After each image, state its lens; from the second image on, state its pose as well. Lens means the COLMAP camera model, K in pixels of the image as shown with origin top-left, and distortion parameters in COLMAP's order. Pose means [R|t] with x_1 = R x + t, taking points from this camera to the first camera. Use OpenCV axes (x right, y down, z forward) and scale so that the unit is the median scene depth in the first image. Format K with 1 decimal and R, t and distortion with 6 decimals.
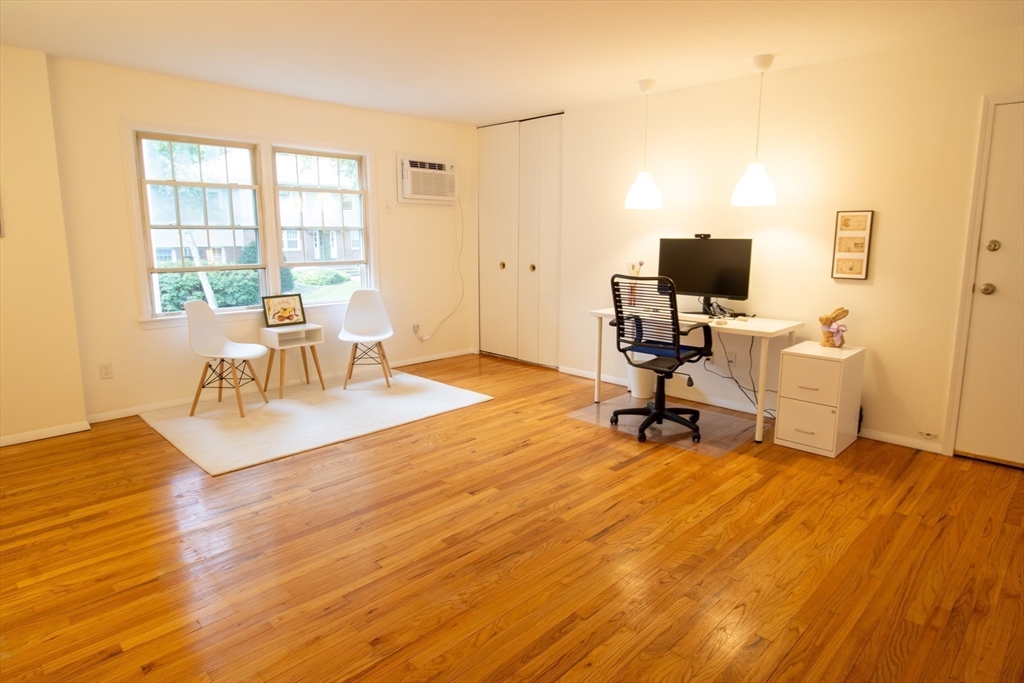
lens RADIAL K [[587.0, 0, 513.5], [0, 587.0, 326.2], [0, 0, 1]] dist [0.000501, -0.002148]
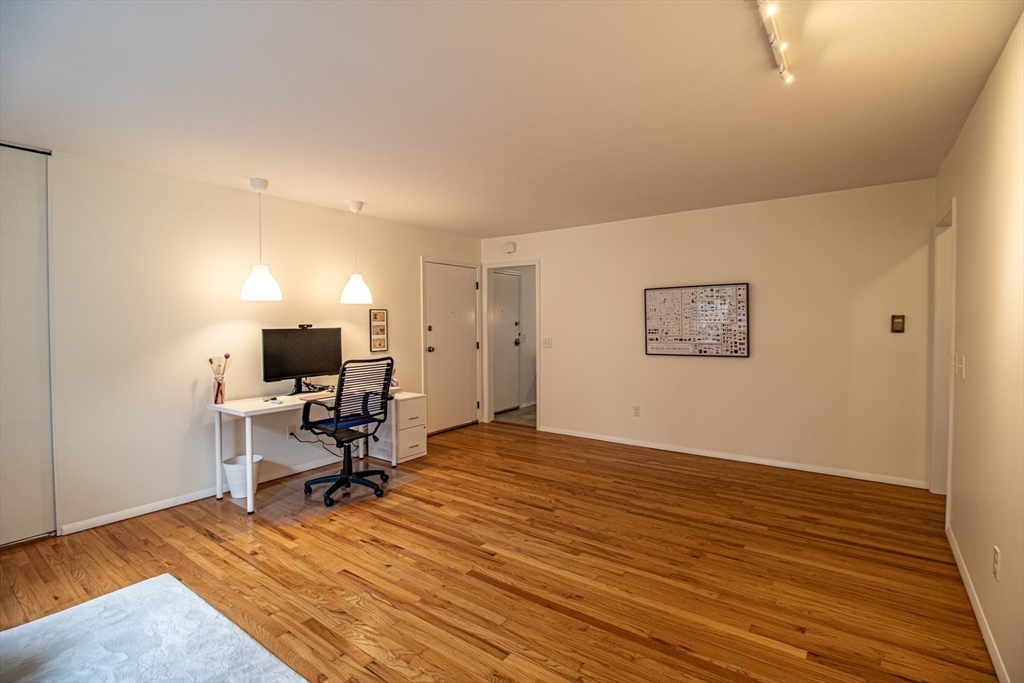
lens RADIAL K [[475.1, 0, 524.2], [0, 475.1, 329.1], [0, 0, 1]] dist [0.001523, -0.011003]
pose [[-0.162142, -0.018011, 0.986603, -0.852415], [0.160262, 0.986078, 0.044340, -0.148776], [-0.973666, 0.165304, -0.156999, 0.896879]]
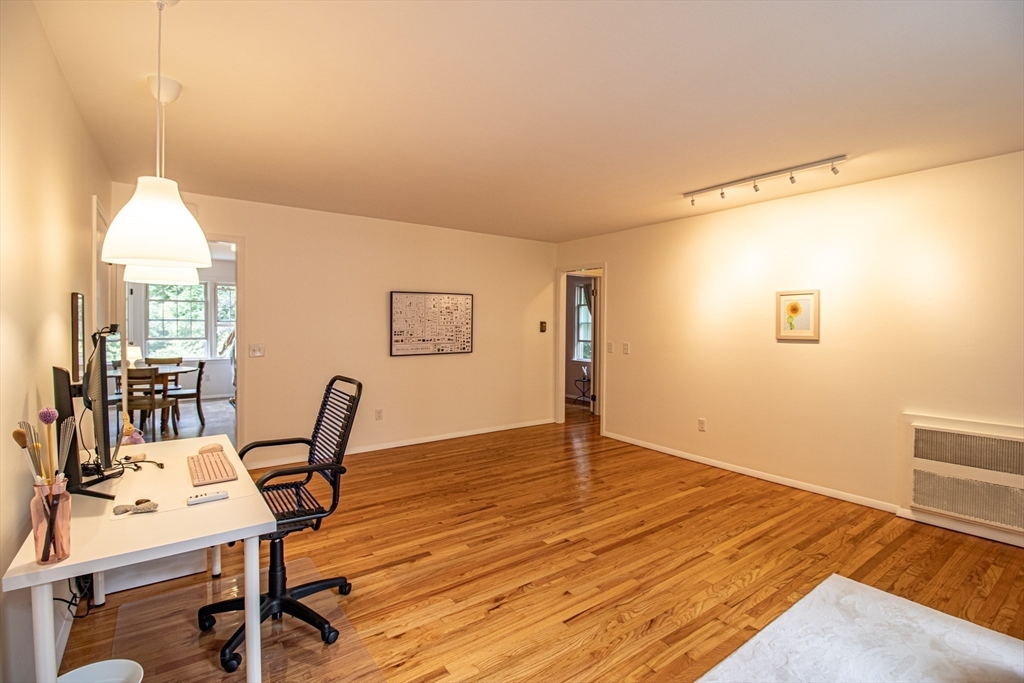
lens RADIAL K [[475.8, 0, 523.3], [0, 475.8, 331.1], [0, 0, 1]] dist [0.000333, -0.000172]
pose [[-0.989269, -0.013334, 0.145497, -0.105244], [0.011670, 0.985434, 0.169655, -0.267683], [-0.145640, 0.169532, -0.974704, 1.670590]]
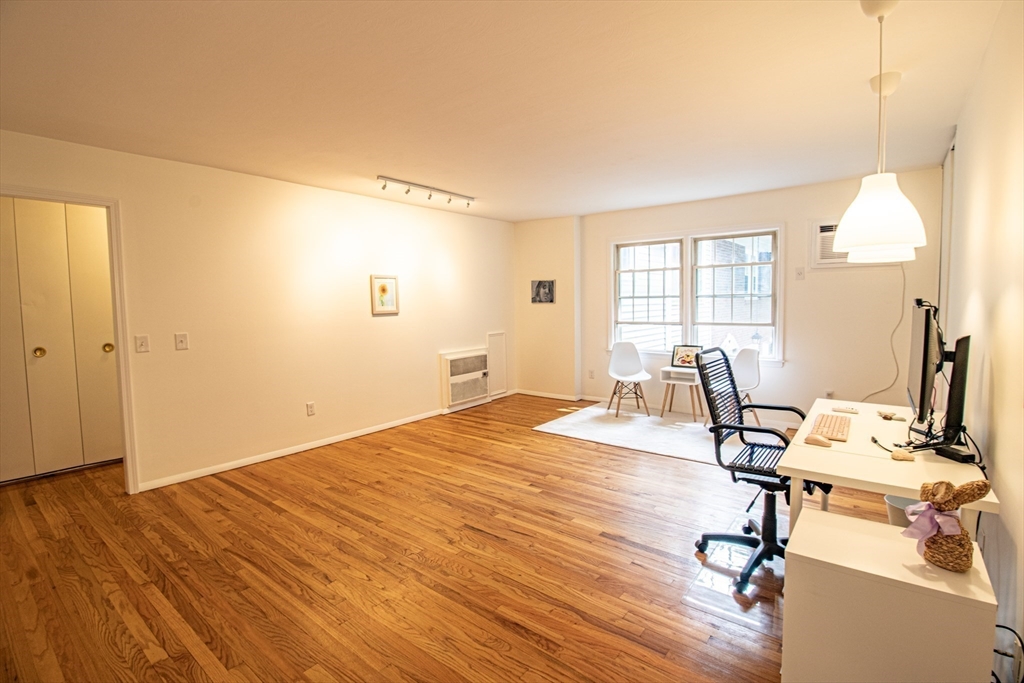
lens RADIAL K [[467.2, 0, 530.9], [0, 467.2, 331.3], [0, 0, 1]] dist [-0.000632, -0.012367]
pose [[0.132711, 0.058769, -0.989411, 0.900203], [-0.140840, 0.989229, 0.039867, -0.110592], [0.981097, 0.134058, 0.139558, 0.702435]]
